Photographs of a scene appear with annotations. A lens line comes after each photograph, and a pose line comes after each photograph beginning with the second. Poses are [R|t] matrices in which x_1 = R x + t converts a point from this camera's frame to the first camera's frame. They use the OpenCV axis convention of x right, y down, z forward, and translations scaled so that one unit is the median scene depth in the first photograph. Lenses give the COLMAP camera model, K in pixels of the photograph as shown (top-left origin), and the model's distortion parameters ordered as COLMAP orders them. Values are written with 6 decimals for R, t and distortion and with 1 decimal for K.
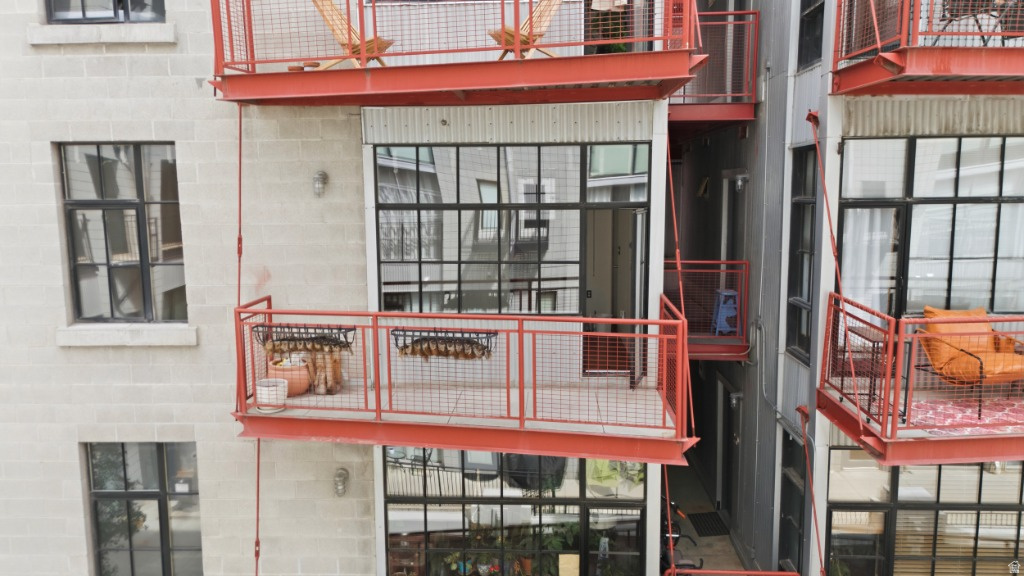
lens RADIAL K [[768.8, 0, 511.9], [0, 768.8, 285.5], [0, 0, 1]] dist [0.074876, -0.002979]
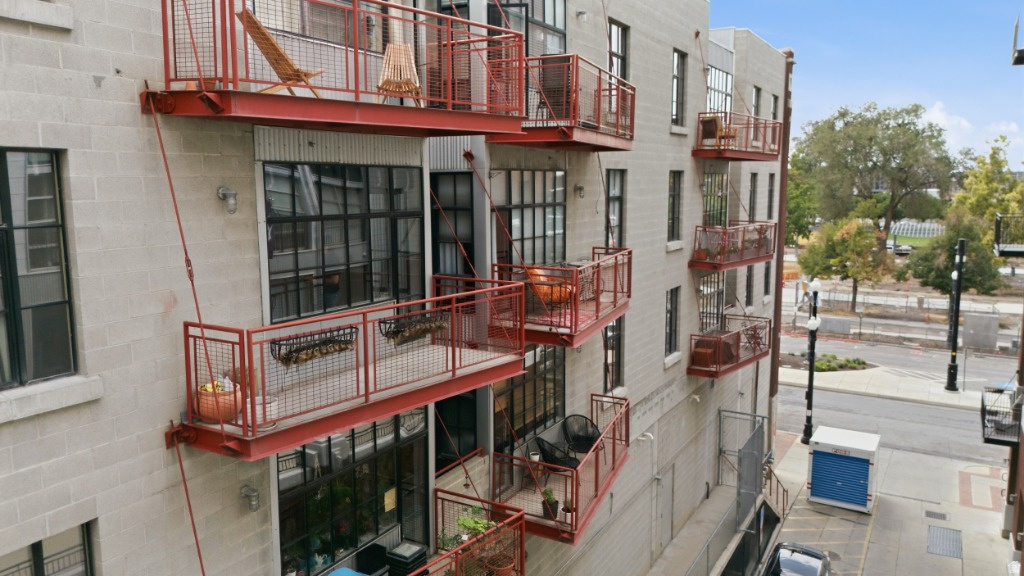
lens RADIAL K [[768.8, 0, 512.0], [0, 768.8, 287.6], [0, 0, 1]] dist [0.074876, -0.002979]
pose [[0.450974, -0.114250, 0.885194, -0.971672], [0.121373, 0.990411, 0.065995, -0.042157], [-0.884246, 0.077677, 0.460516, 0.232728]]
